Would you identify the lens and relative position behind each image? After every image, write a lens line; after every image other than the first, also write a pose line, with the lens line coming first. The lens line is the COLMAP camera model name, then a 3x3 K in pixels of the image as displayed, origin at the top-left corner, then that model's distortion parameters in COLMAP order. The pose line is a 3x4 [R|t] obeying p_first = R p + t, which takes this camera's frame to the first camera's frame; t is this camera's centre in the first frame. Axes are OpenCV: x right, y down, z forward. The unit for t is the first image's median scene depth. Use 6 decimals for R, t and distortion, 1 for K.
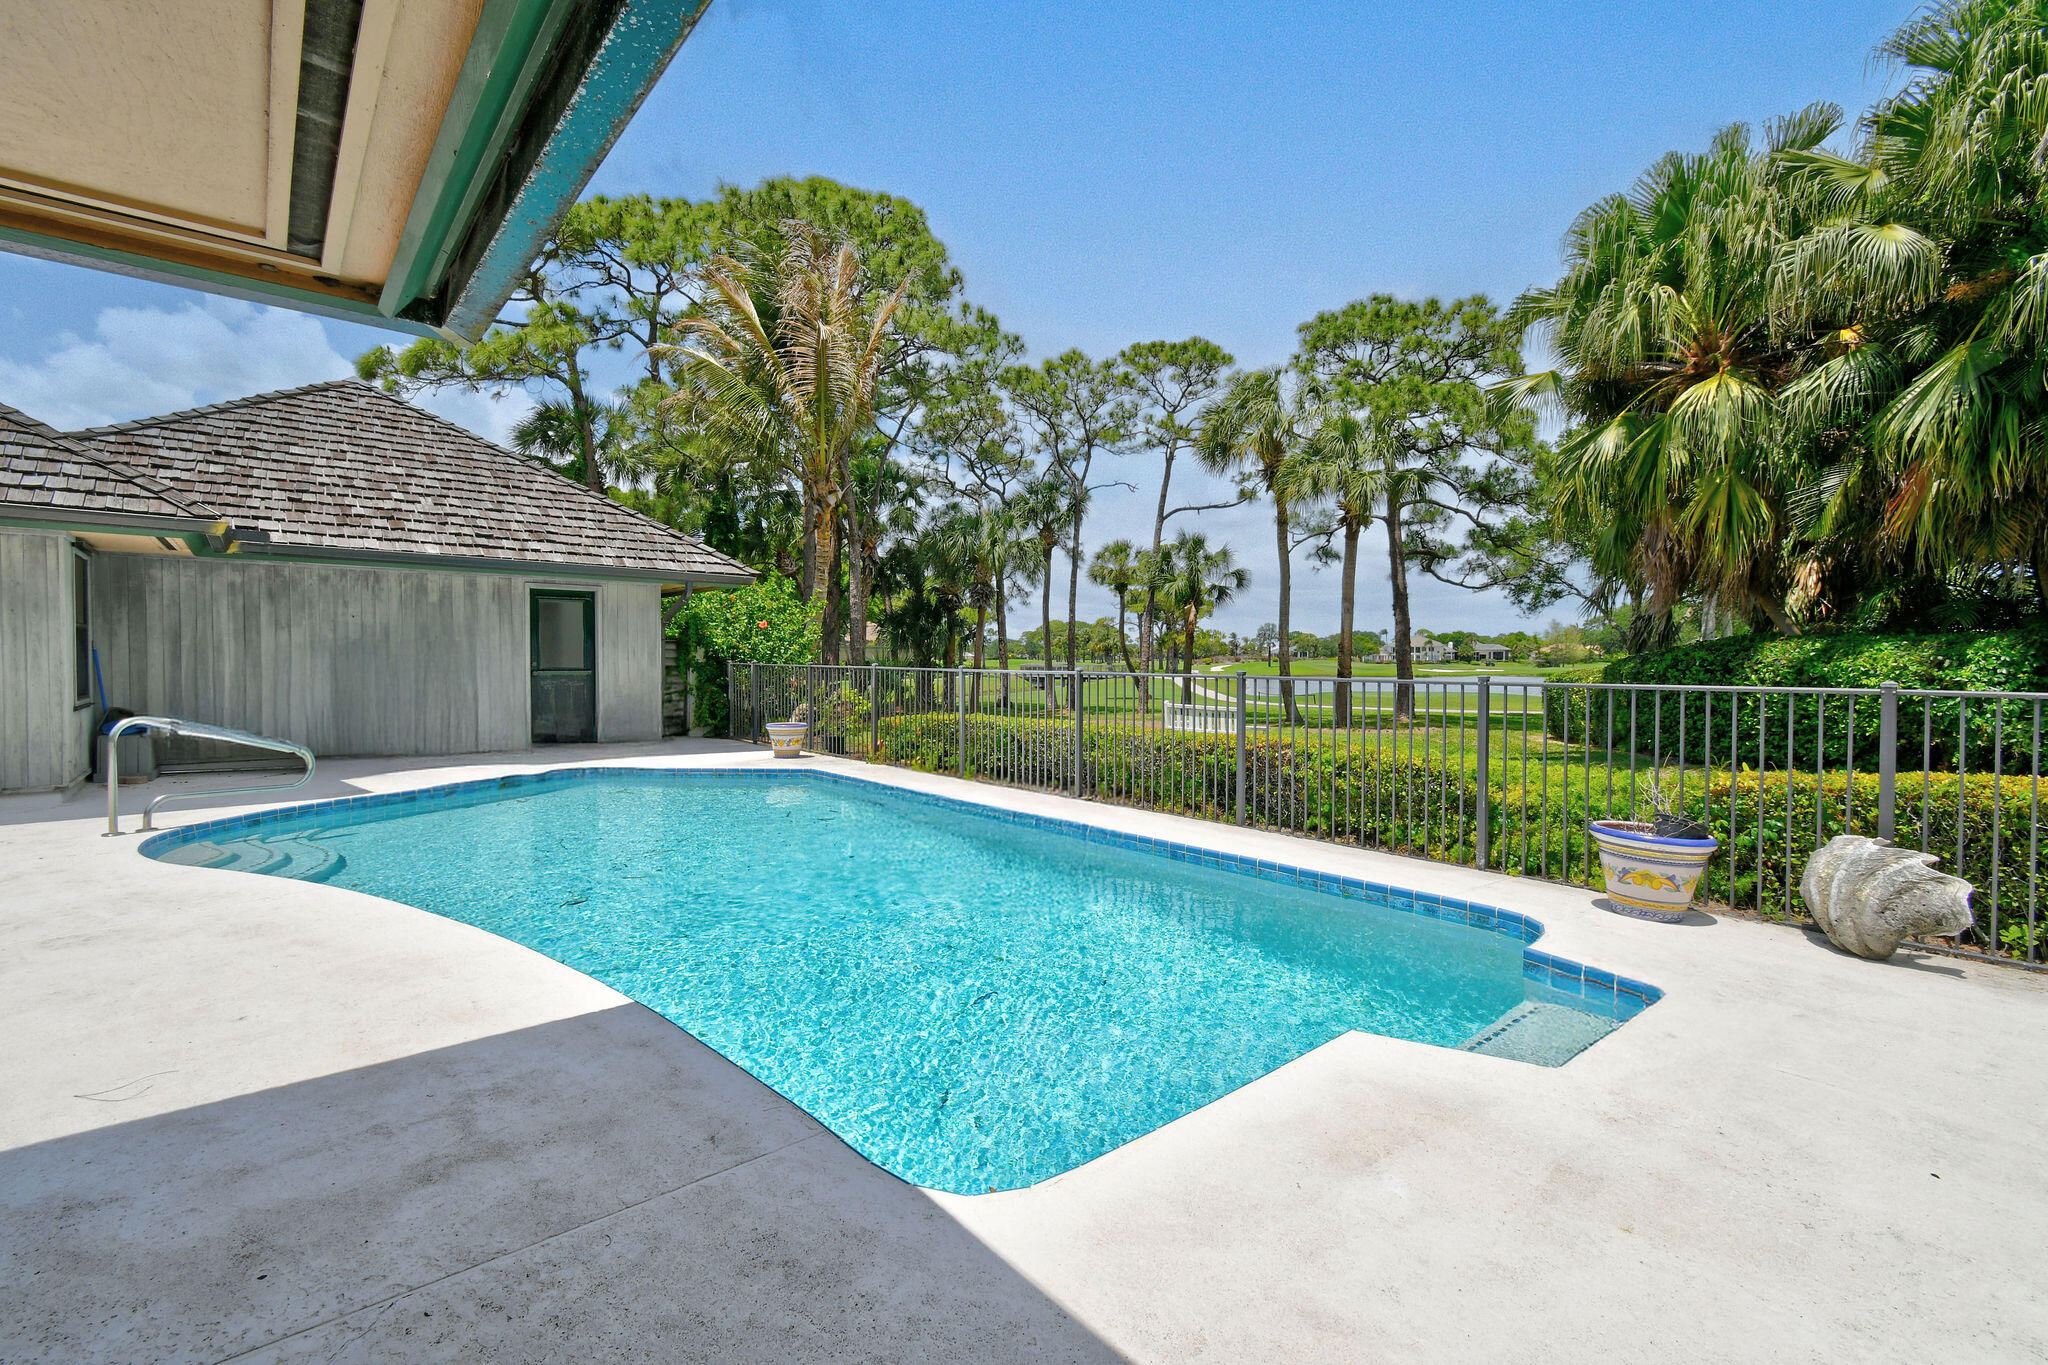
lens RADIAL K [[911.3, 0, 1014.8], [0, 911.3, 698.6], [0, 0, 1]] dist [0.004824, -0.000292]
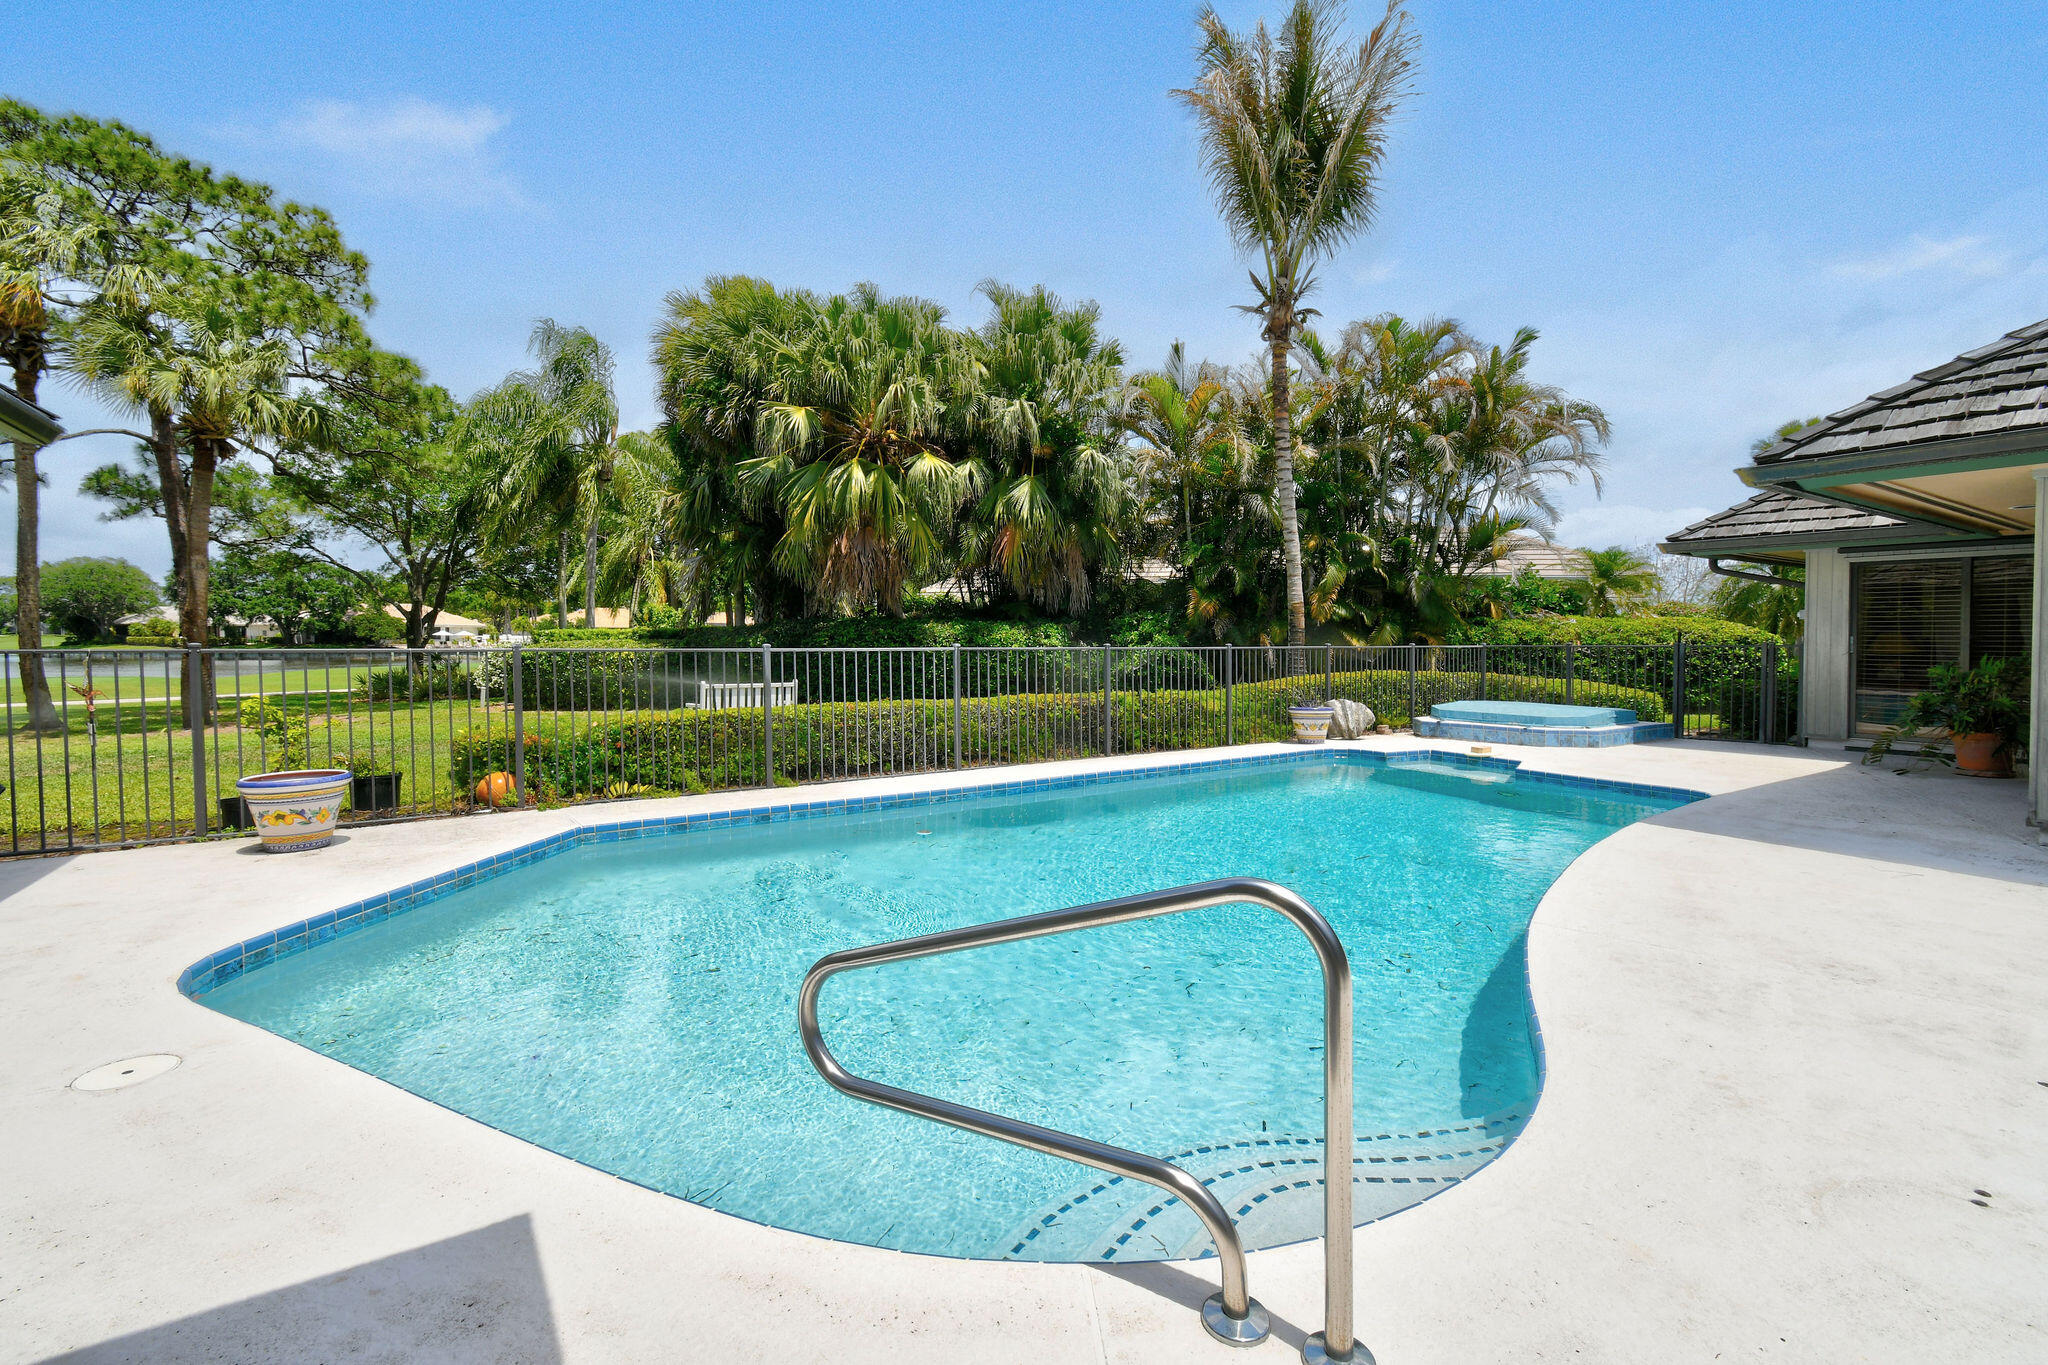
lens RADIAL K [[911.3, 0, 1044.9], [0, 911.3, 672.2], [0, 0, 1]] dist [0.004824, -0.000292]
pose [[0.095959, -0.041641, 0.994514, -0.259181], [0.041558, 0.998421, 0.037795, -0.009852], [-0.994517, 0.037703, 0.097538, 0.220606]]
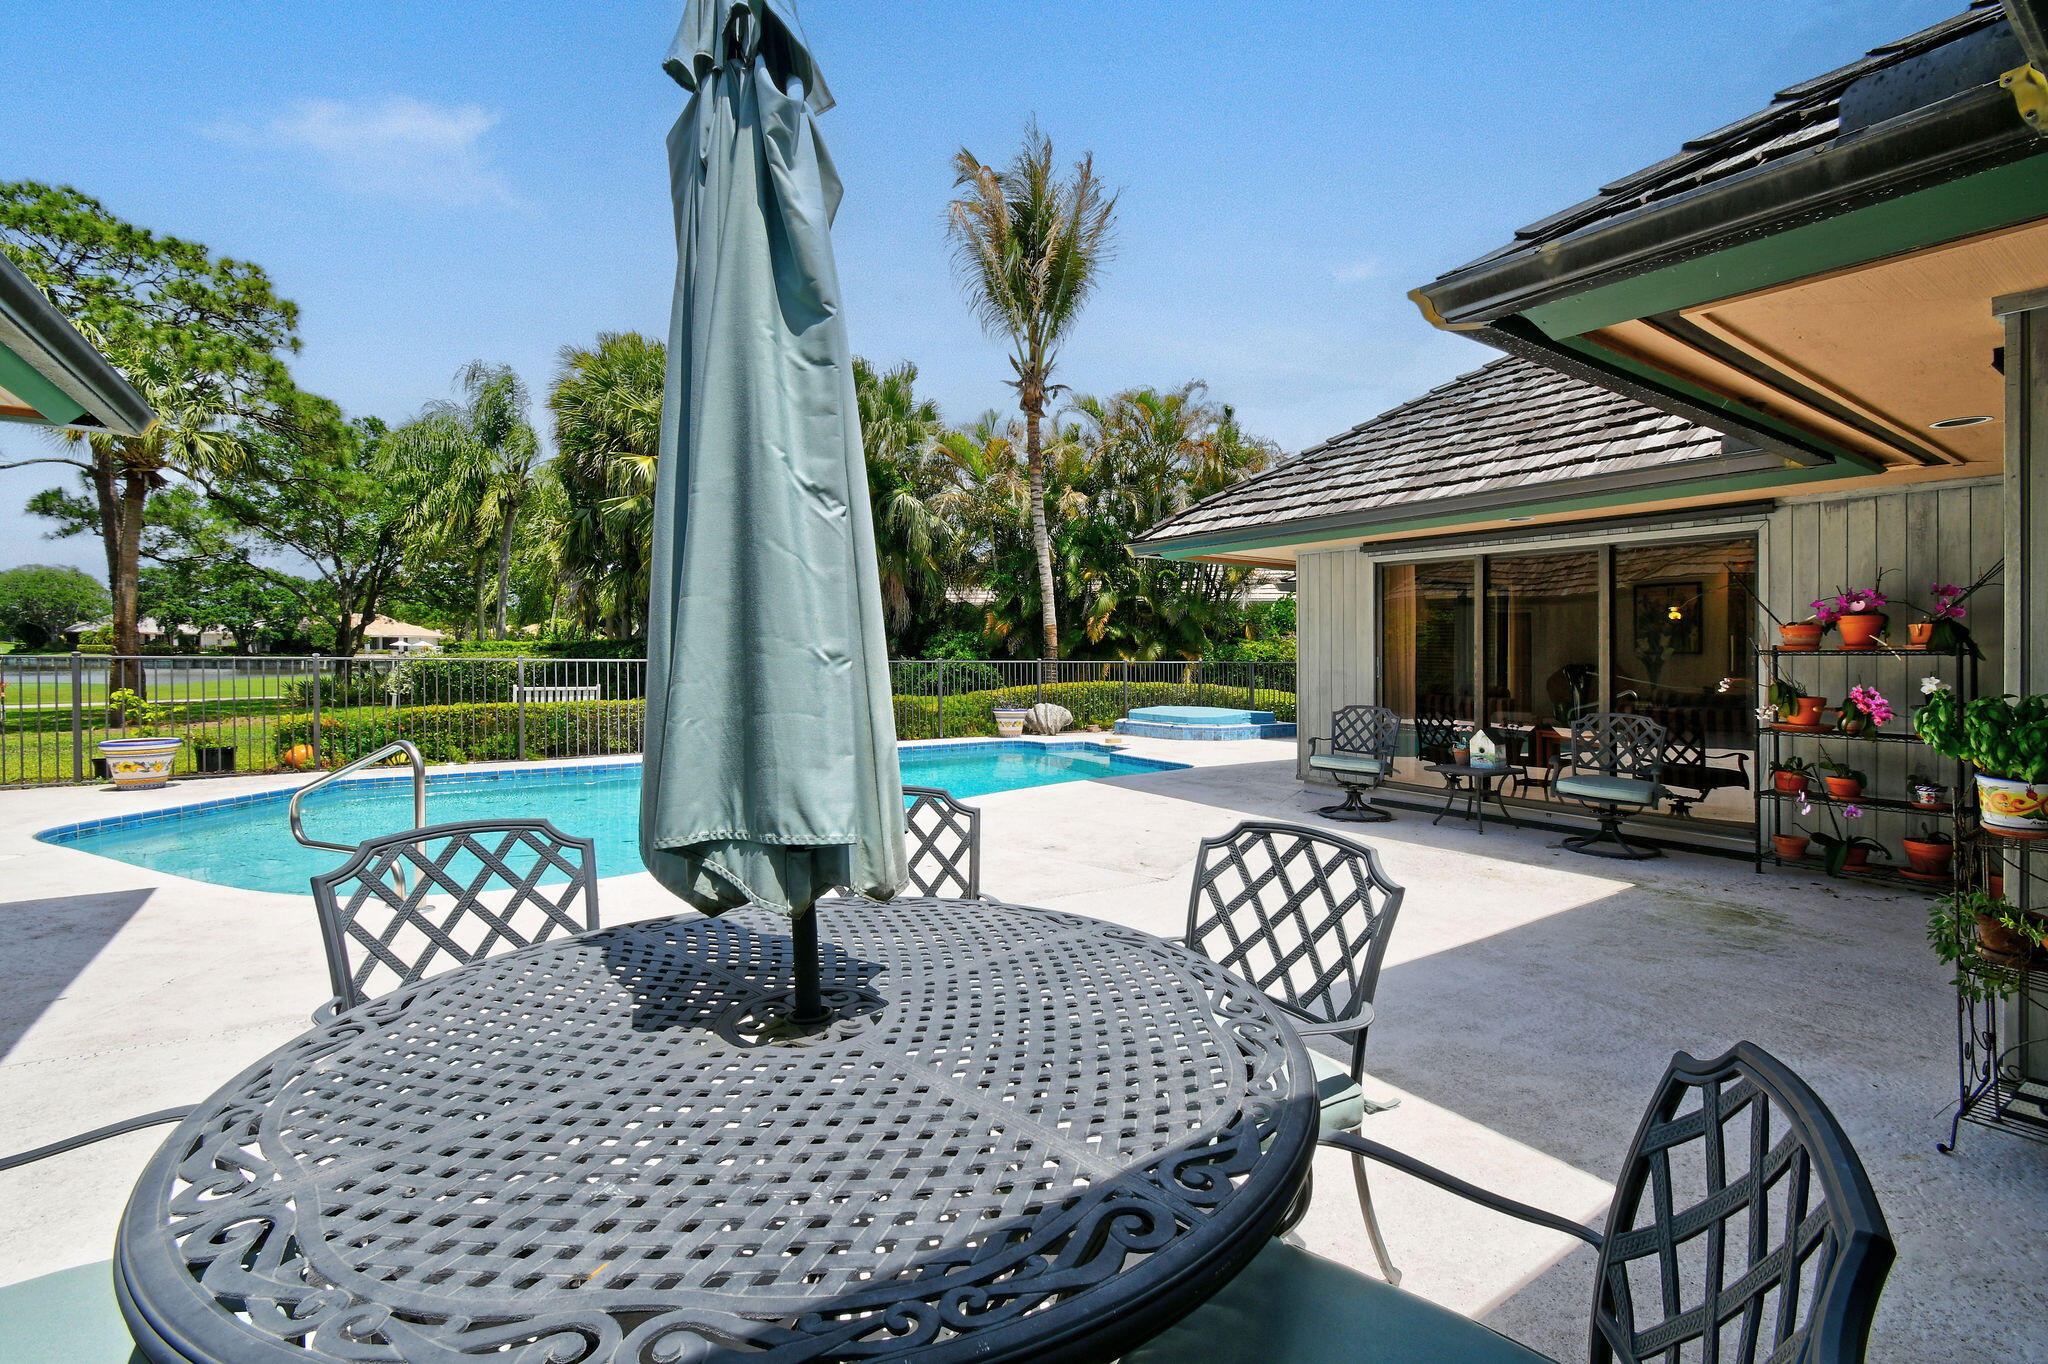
lens RADIAL K [[911.3, 0, 1049.6], [0, 911.3, 668.3], [0, 0, 1]] dist [0.004824, -0.000292]
pose [[0.069532, -0.021035, 0.997358, -0.344914], [0.034226, 0.999239, 0.018688, -0.006221], [-0.996992, 0.032836, 0.070199, 0.099788]]
